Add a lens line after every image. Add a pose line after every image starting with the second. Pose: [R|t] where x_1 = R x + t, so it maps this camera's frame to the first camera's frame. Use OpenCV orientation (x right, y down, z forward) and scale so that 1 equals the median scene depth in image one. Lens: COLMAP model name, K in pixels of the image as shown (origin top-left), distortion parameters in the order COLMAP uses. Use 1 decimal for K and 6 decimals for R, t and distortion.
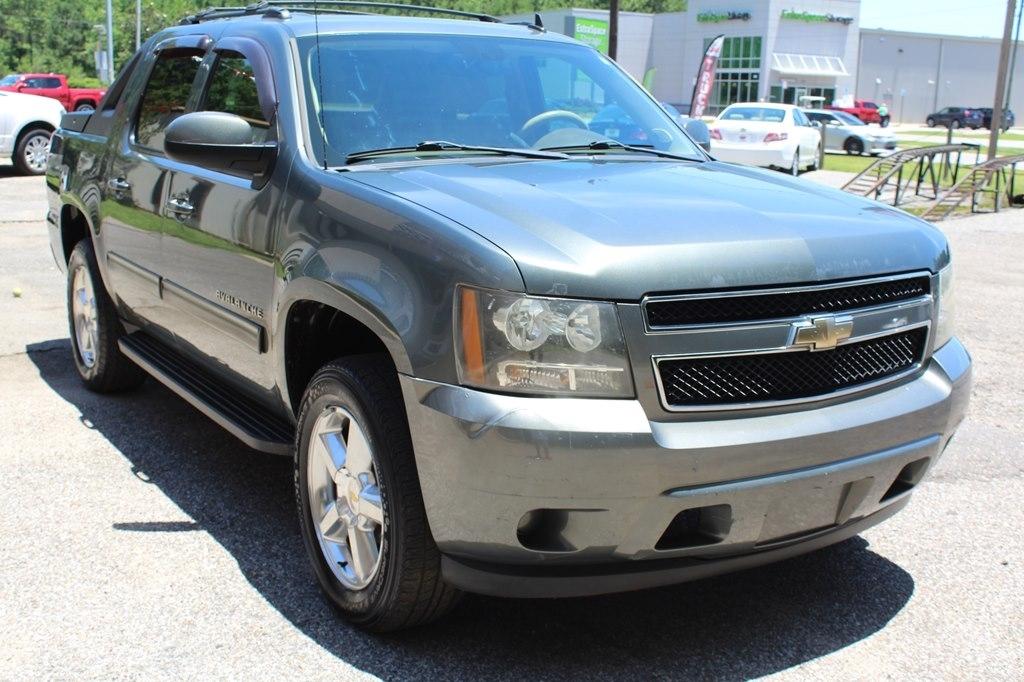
lens RADIAL K [[1188.2, 0, 496.6], [0, 1188.2, 339.0], [0, 0, 1]] dist [-0.078300, 0.010330]
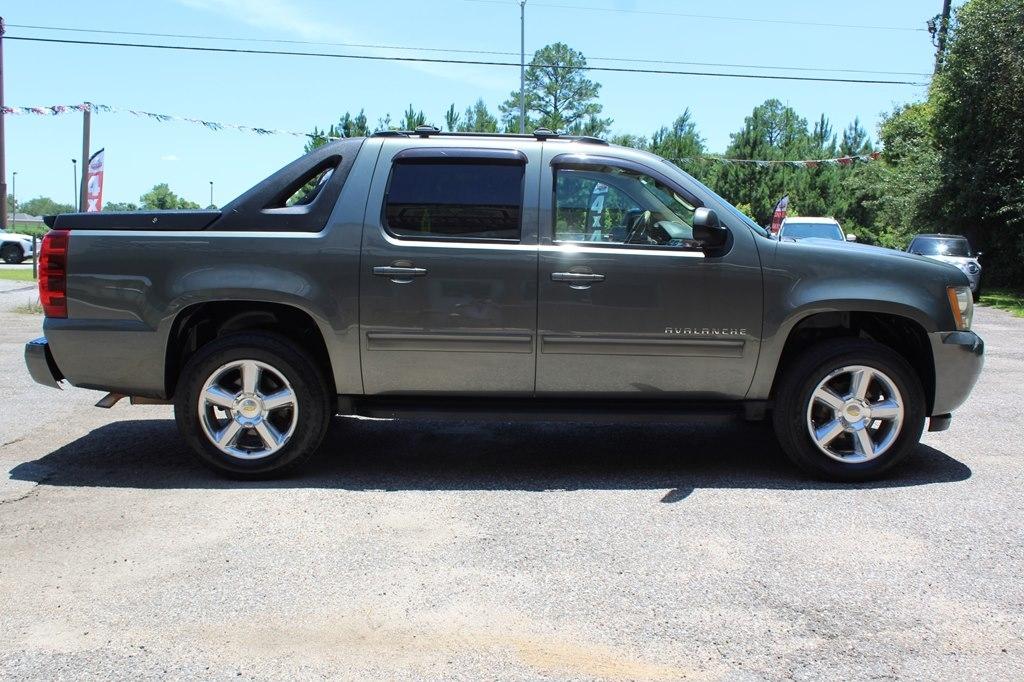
lens RADIAL K [[1005.6, 0, 512.0], [0, 1005.6, 341.0], [0, 0, 1]] dist [-0.139614, 0.131107]
pose [[0.502538, -0.101914, 0.858528, -1.211384], [0.166198, 0.985895, 0.019750, -0.070360], [-0.848430, 0.132760, 0.512387, 0.453968]]
